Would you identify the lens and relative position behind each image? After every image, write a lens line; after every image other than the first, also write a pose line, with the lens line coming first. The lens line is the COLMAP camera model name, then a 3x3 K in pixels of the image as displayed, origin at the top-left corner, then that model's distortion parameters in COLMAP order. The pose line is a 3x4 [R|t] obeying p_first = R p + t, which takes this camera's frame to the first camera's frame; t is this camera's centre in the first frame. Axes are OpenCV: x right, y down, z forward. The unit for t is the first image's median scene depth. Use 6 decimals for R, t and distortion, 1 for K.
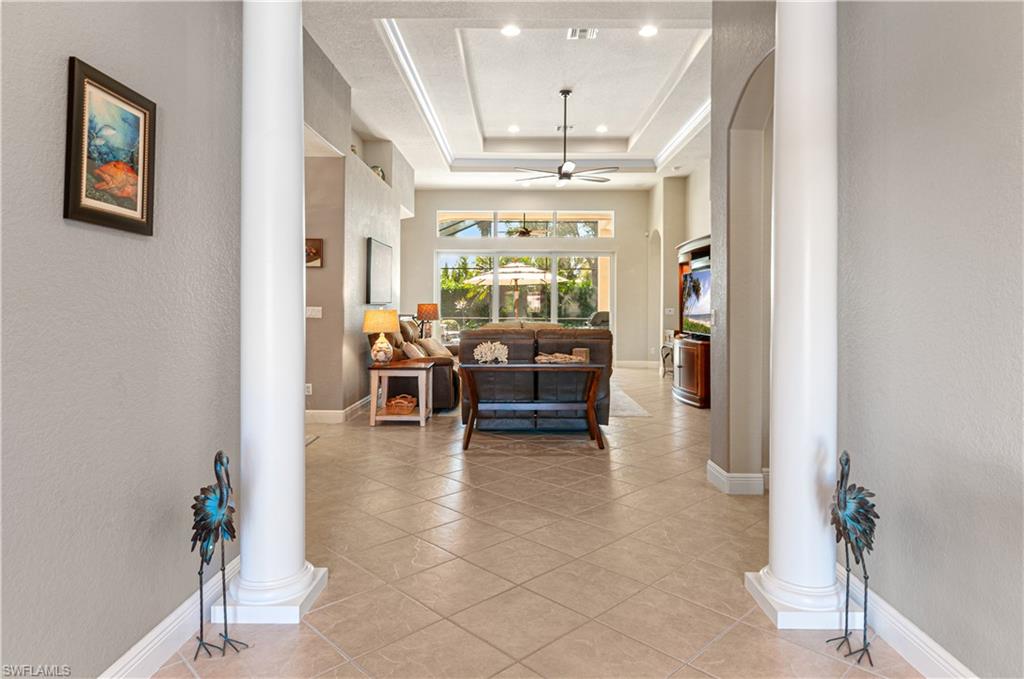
lens RADIAL K [[606.8, 0, 517.9], [0, 606.8, 285.1], [0, 0, 1]] dist [0.129489, 0.000216]
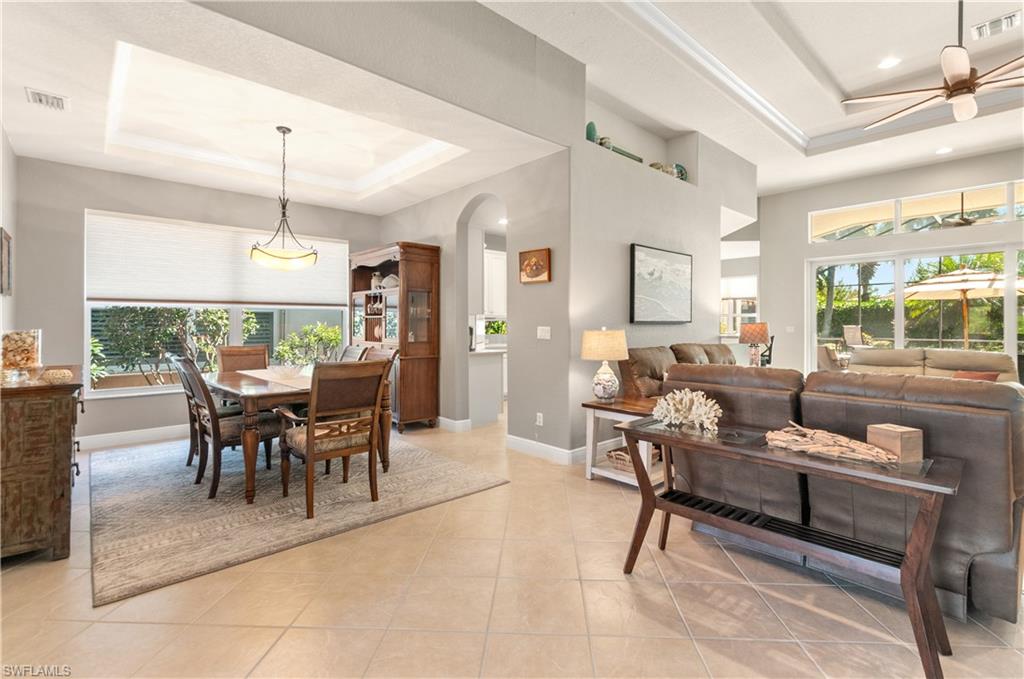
lens RADIAL K [[466.6, 0, 528.3], [0, 466.6, 324.6], [0, 0, 1]] dist [0.001443, 0.000349]
pose [[0.679449, -0.000273, -0.733722, 0.100370], [0.024765, 0.999439, 0.022561, 0.011063], [0.733304, -0.033499, 0.679075, 0.353709]]
